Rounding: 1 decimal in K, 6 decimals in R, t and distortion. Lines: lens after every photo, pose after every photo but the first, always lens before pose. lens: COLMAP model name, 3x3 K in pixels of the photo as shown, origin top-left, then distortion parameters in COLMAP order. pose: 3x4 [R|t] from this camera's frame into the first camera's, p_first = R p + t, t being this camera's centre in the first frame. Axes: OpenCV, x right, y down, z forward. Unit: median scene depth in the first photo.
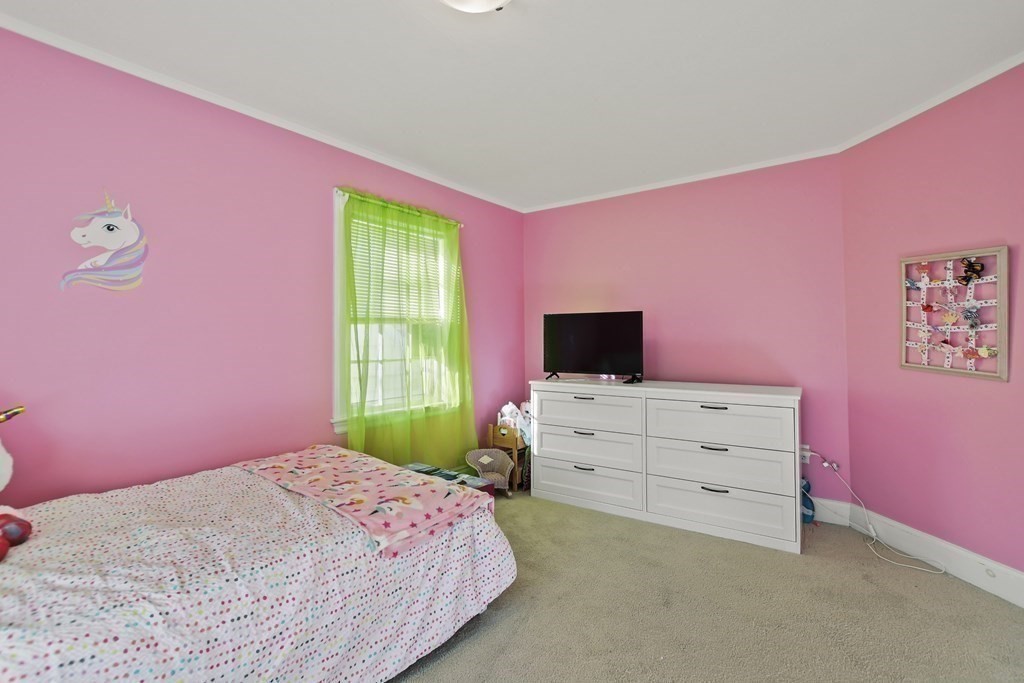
lens RADIAL K [[451.5, 0, 513.4], [0, 451.5, 338.0], [0, 0, 1]] dist [0.003250, 0.000513]
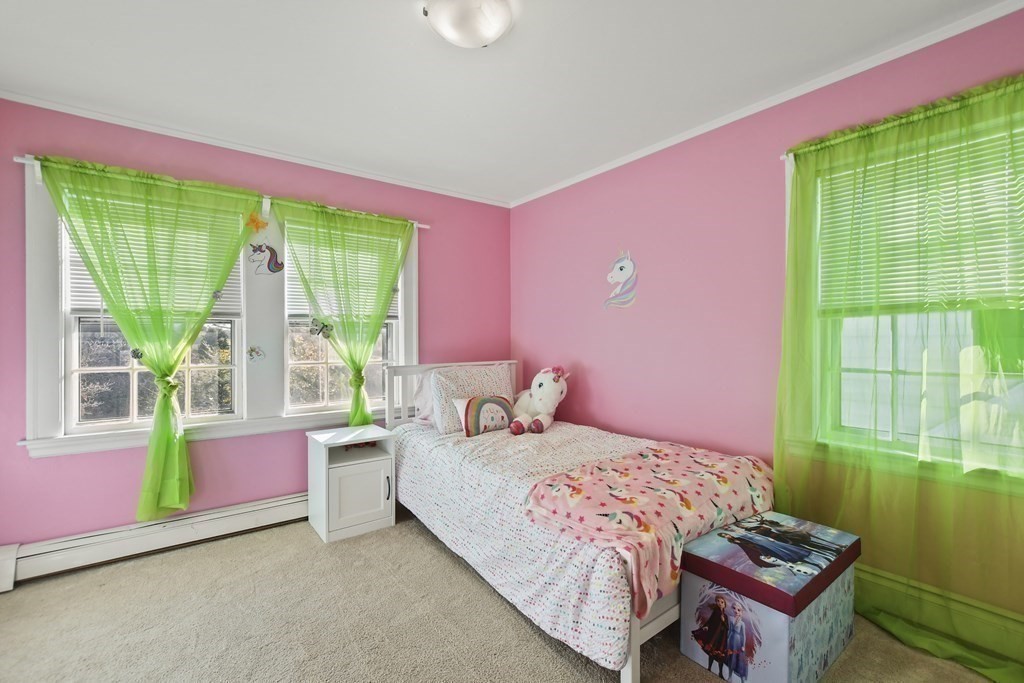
lens RADIAL K [[451.5, 0, 514.0], [0, 451.5, 344.3], [0, 0, 1]] dist [0.003250, 0.000513]
pose [[-0.241909, 0.020502, -0.970082, 0.742529], [0.012229, 0.999762, 0.018080, -0.011591], [0.970222, -0.007490, -0.242102, 1.016219]]
